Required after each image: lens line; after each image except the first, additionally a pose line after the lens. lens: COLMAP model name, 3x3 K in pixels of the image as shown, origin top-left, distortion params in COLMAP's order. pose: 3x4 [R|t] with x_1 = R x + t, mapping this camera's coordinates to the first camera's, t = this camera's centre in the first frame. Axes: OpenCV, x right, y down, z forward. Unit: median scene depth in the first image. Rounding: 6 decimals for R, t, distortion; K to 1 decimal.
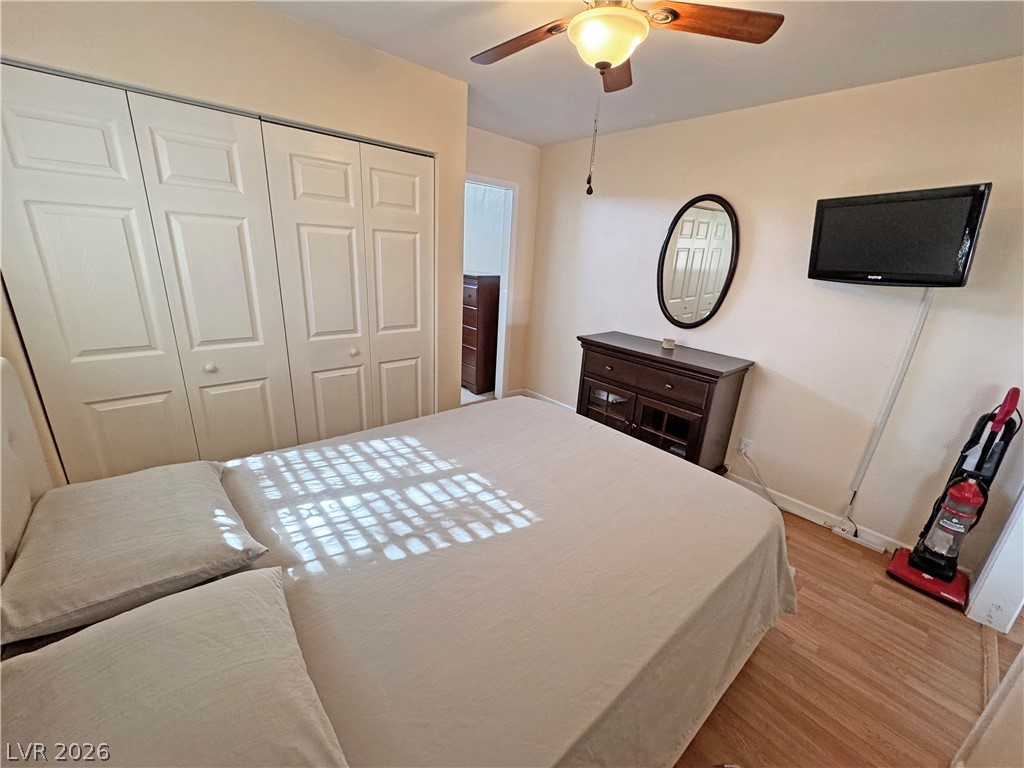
lens RADIAL K [[409.2, 0, 512.0], [0, 409.2, 384.0], [0, 0, 1]] dist [0.000049, 0.000097]
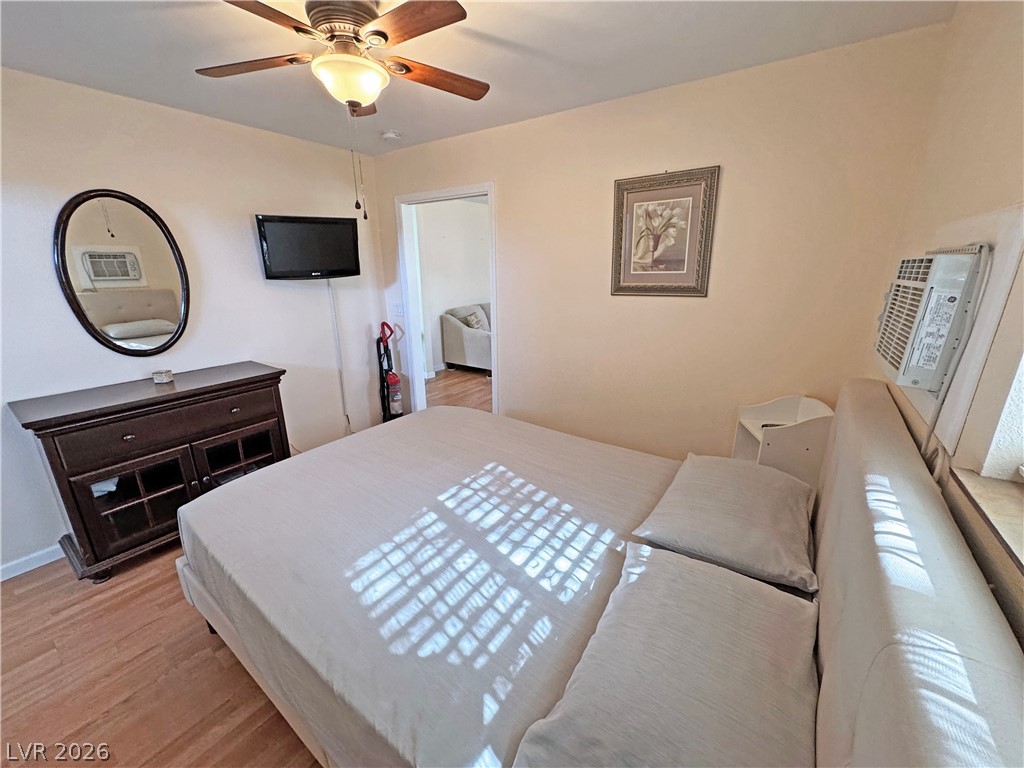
lens RADIAL K [[409.2, 0, 512.0], [0, 409.2, 384.0], [0, 0, 1]] dist [0.000049, 0.000097]
pose [[-0.240570, -0.326487, 0.914074, -1.007375], [0.296752, 0.871900, 0.389524, -0.378012], [-0.924156, 0.364962, -0.112868, 0.895340]]
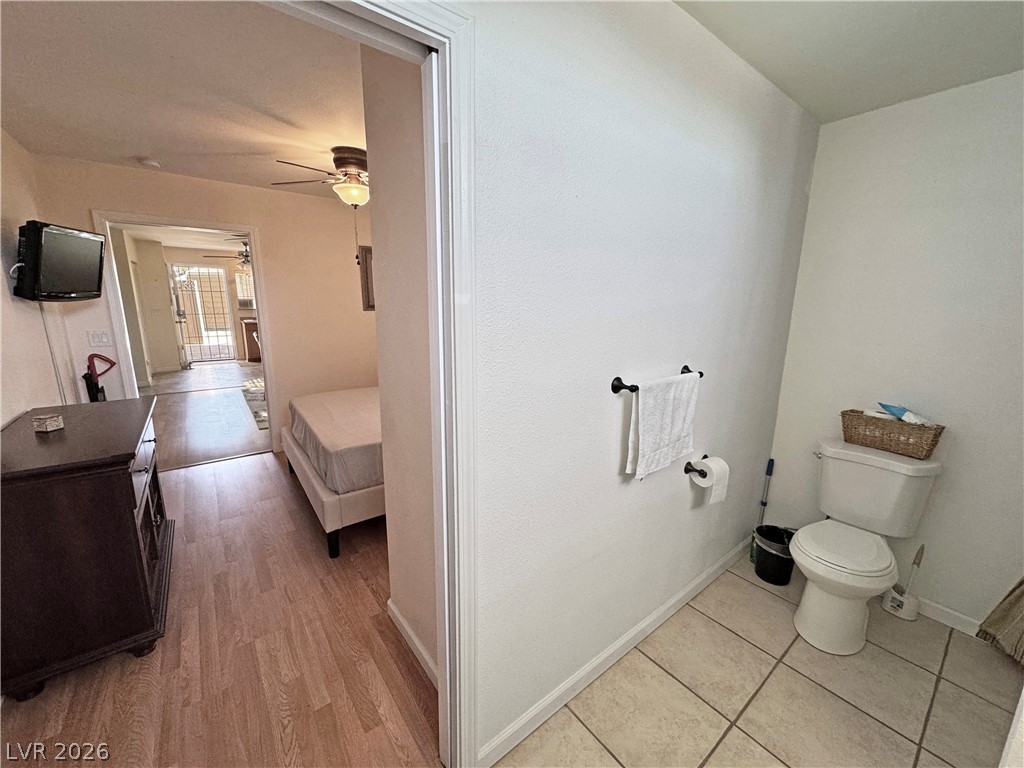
lens RADIAL K [[409.2, 0, 512.0], [0, 409.2, 384.0], [0, 0, 1]] dist [0.000049, 0.000097]
pose [[-0.995966, -0.079233, 0.042121, -0.662053], [-0.047533, 0.863977, 0.501283, -0.923702], [-0.076109, 0.497259, -0.864258, 2.724334]]
